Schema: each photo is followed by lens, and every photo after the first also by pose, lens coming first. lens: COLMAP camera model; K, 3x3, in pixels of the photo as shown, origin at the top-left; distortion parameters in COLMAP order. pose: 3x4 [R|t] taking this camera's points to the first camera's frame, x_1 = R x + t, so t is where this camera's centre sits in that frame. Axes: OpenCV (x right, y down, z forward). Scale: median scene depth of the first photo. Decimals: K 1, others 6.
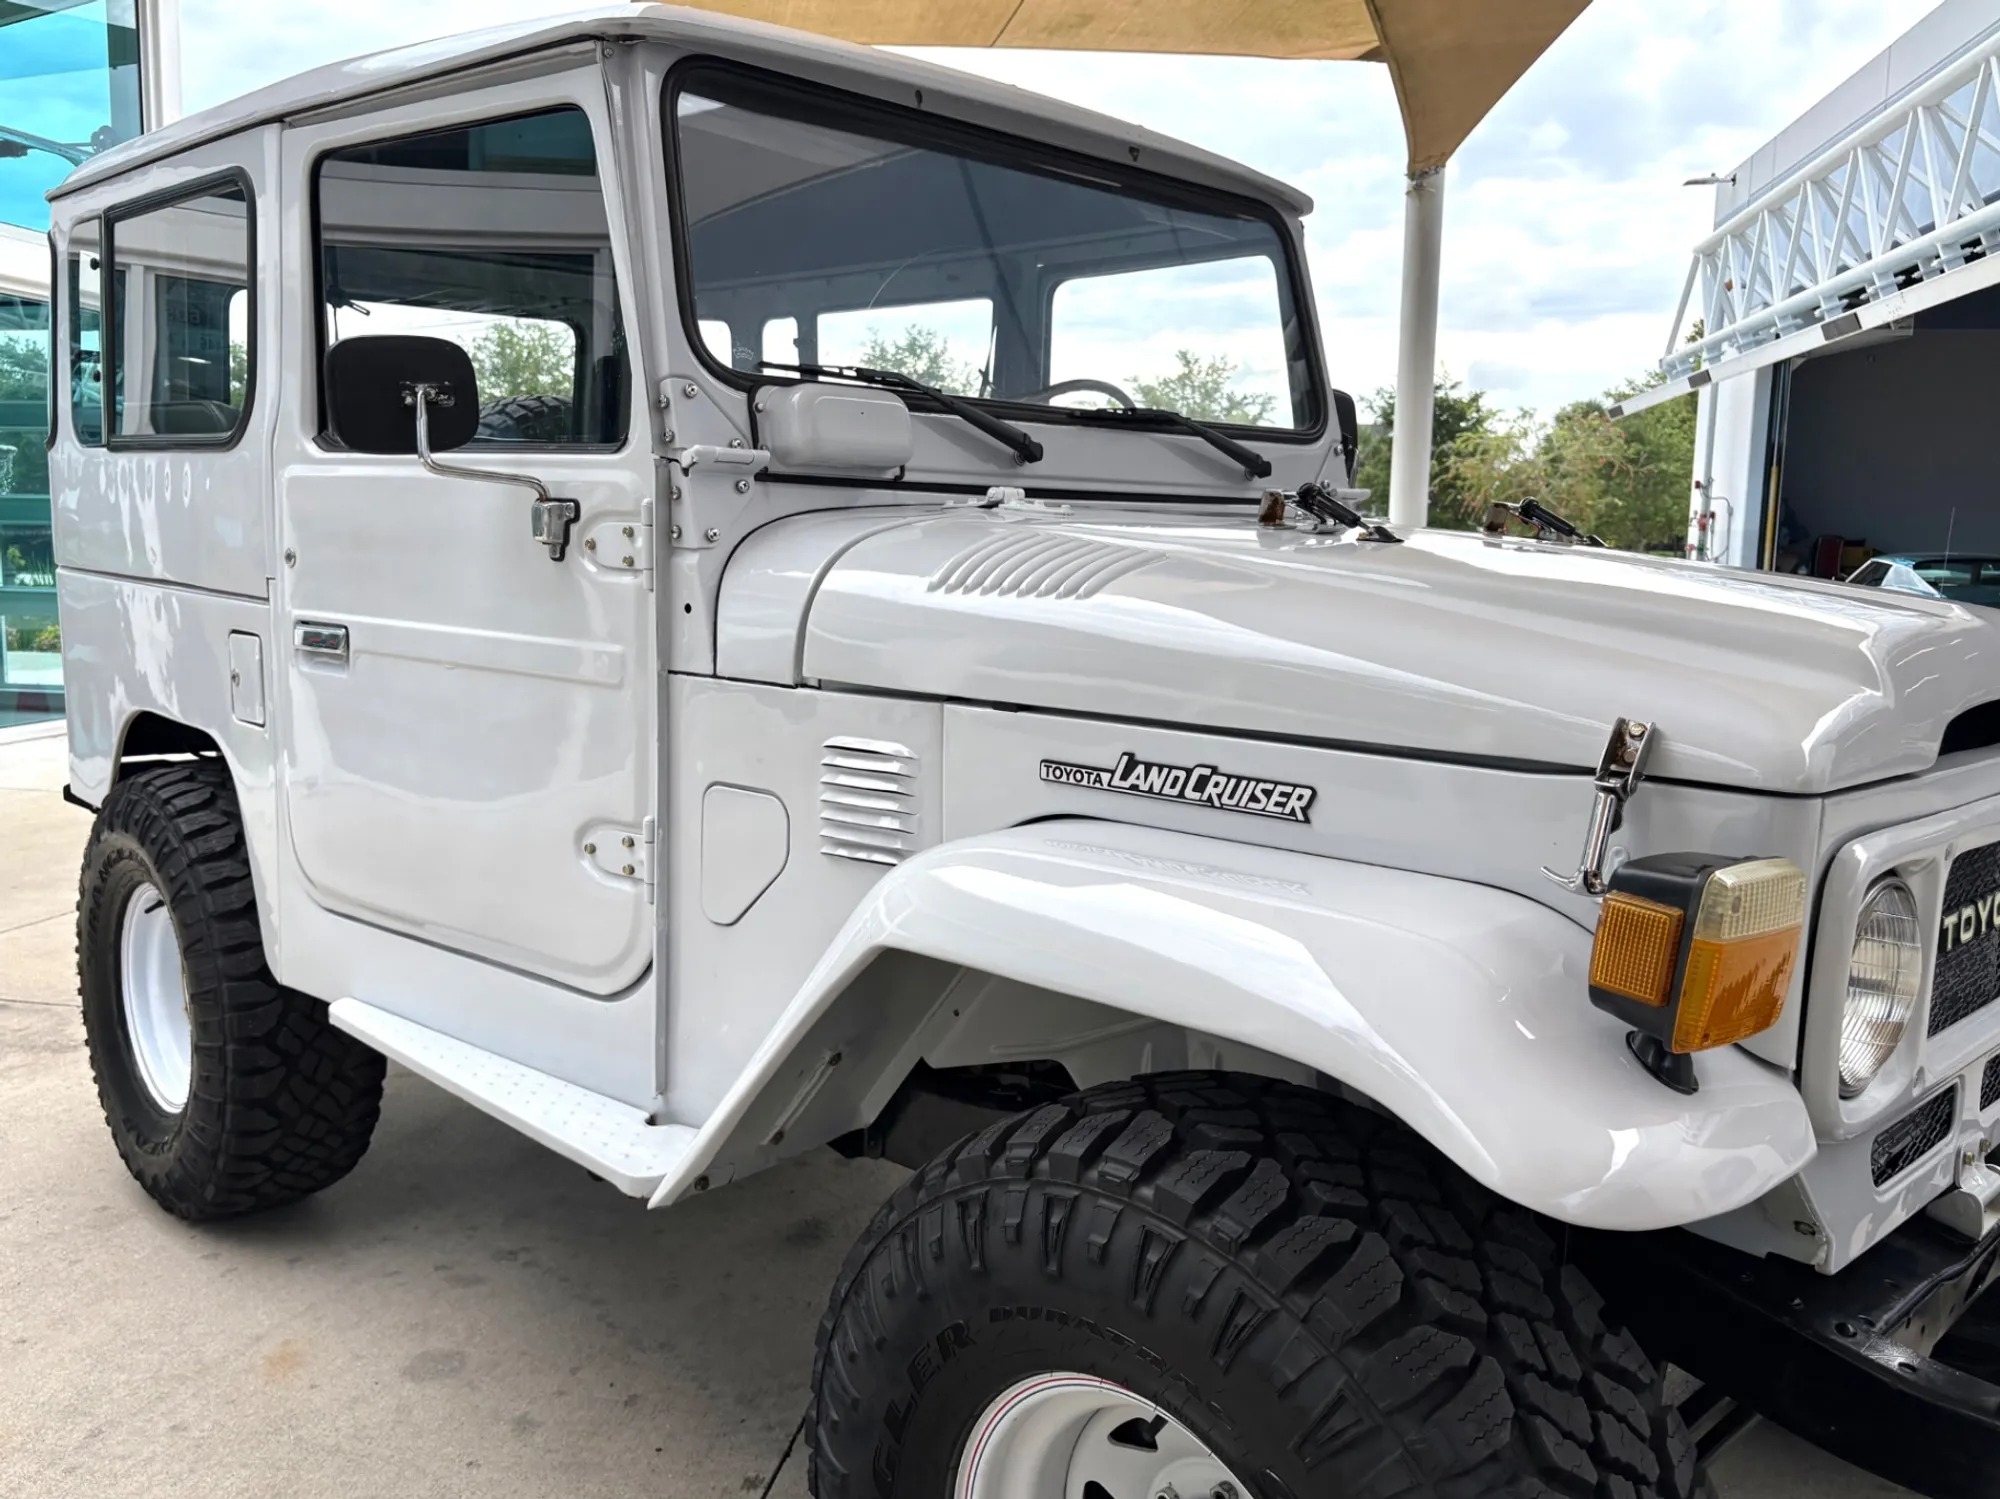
lens RADIAL K [[1680.7, 0, 993.2], [0, 1680.7, 755.0], [0, 0, 1]] dist [0.057267, -0.062299]
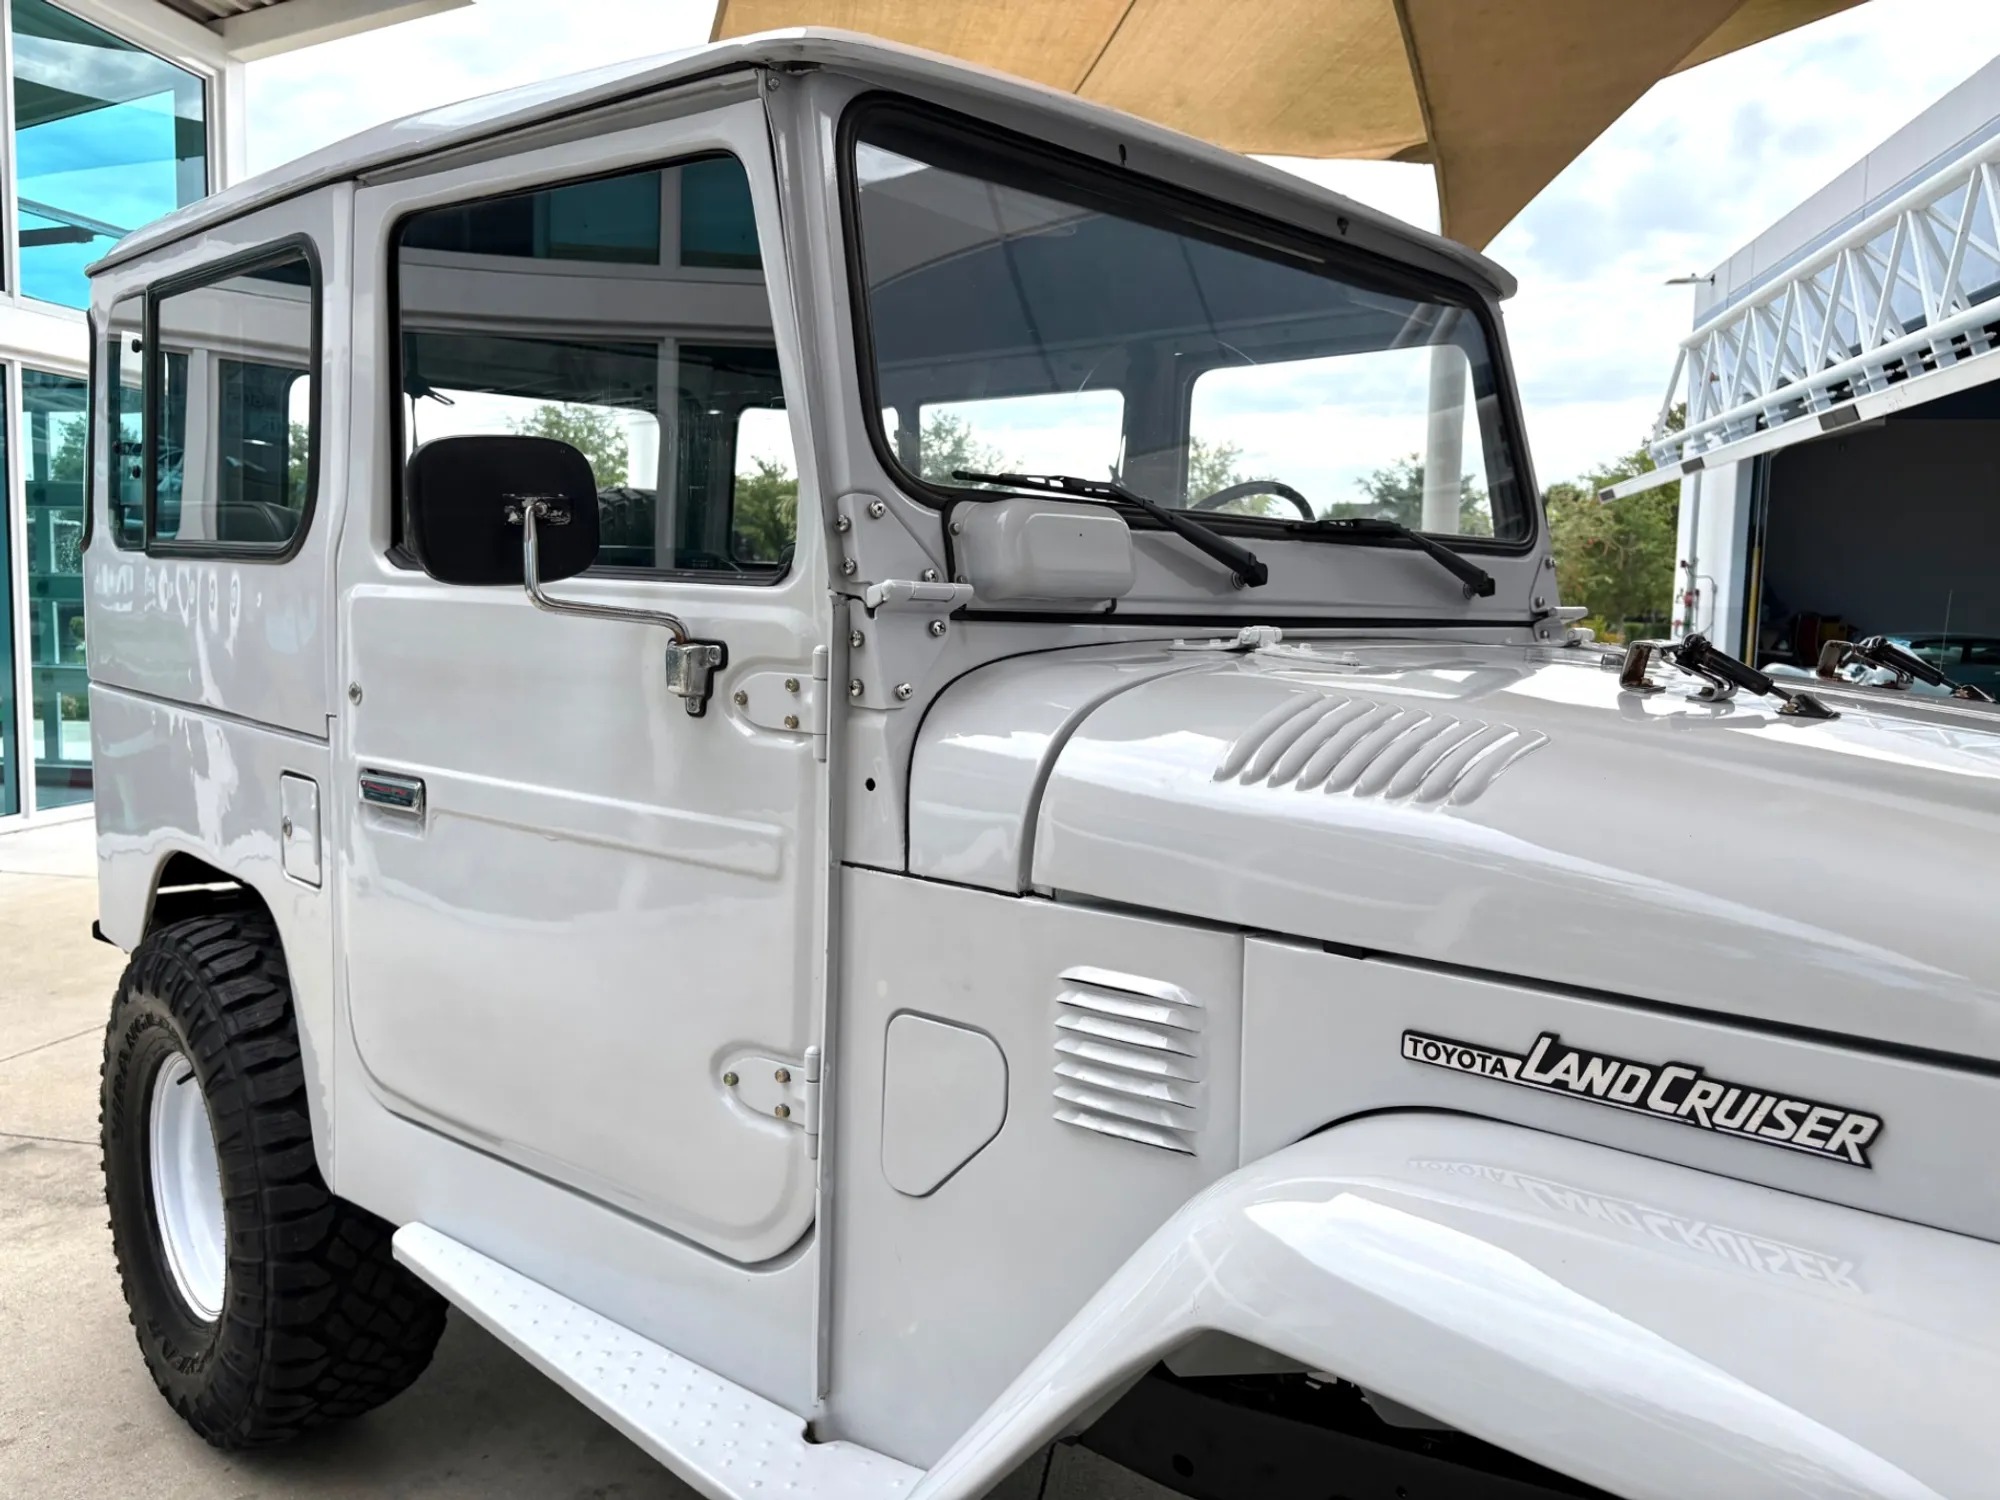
lens RADIAL K [[1526.9, 0, 1003.3], [0, 1526.9, 744.9], [0, 0, 1]] dist [0.060524, -0.068089]
pose [[0.999907, 0.002950, 0.013295, -0.097382], [-0.002506, 0.999444, -0.033257, -0.062011], [-0.013385, 0.033220, 0.999358, 0.219459]]
